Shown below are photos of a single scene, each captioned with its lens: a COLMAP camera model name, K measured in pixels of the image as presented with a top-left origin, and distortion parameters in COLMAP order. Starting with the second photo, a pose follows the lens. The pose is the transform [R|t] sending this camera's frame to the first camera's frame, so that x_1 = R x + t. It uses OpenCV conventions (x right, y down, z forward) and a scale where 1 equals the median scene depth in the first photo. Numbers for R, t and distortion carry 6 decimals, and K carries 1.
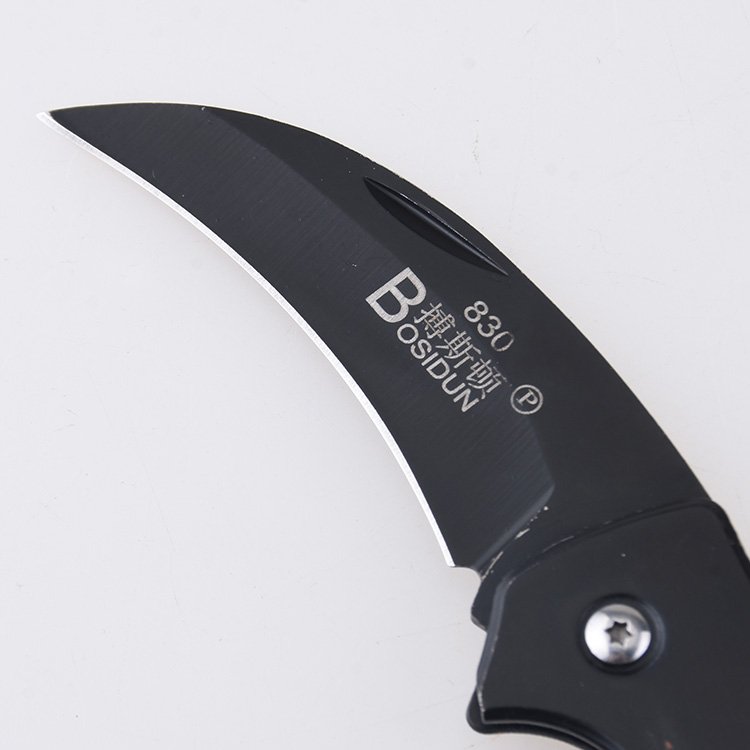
lens RADIAL K [[5169.1, 0, 375.0], [0, 5169.1, 375.0], [0, 0, 1]] dist [-0.179437, 0.000000]
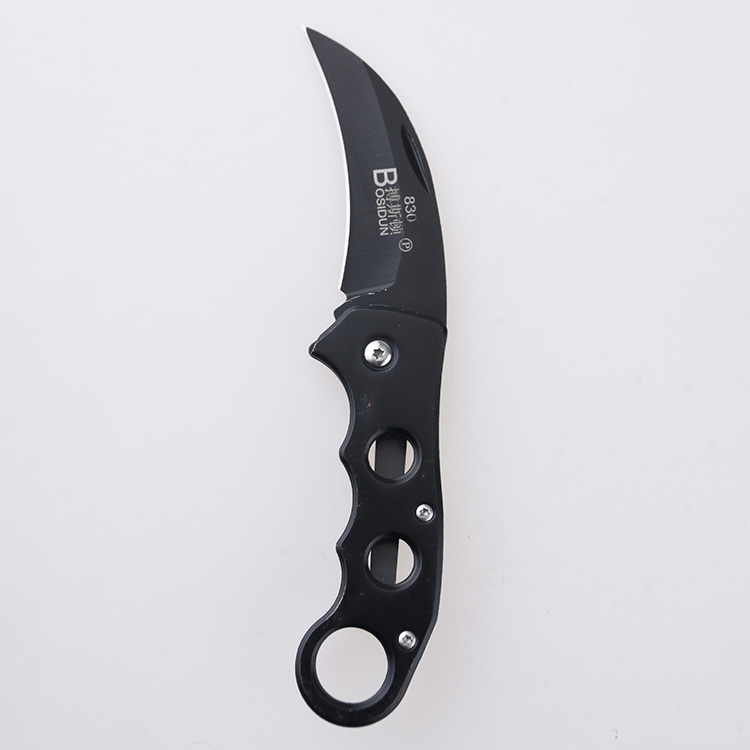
lens RADIAL K [[2514.9, 0, 375.0], [0, 2514.9, 374.8], [0, 0, 1]] dist [-0.122480, 0.000000]
pose [[0.824865, 0.562879, 0.052580, -0.008265], [-0.565207, 0.823048, 0.055978, -0.002763], [-0.011767, -0.075893, 0.997047, -0.106317]]
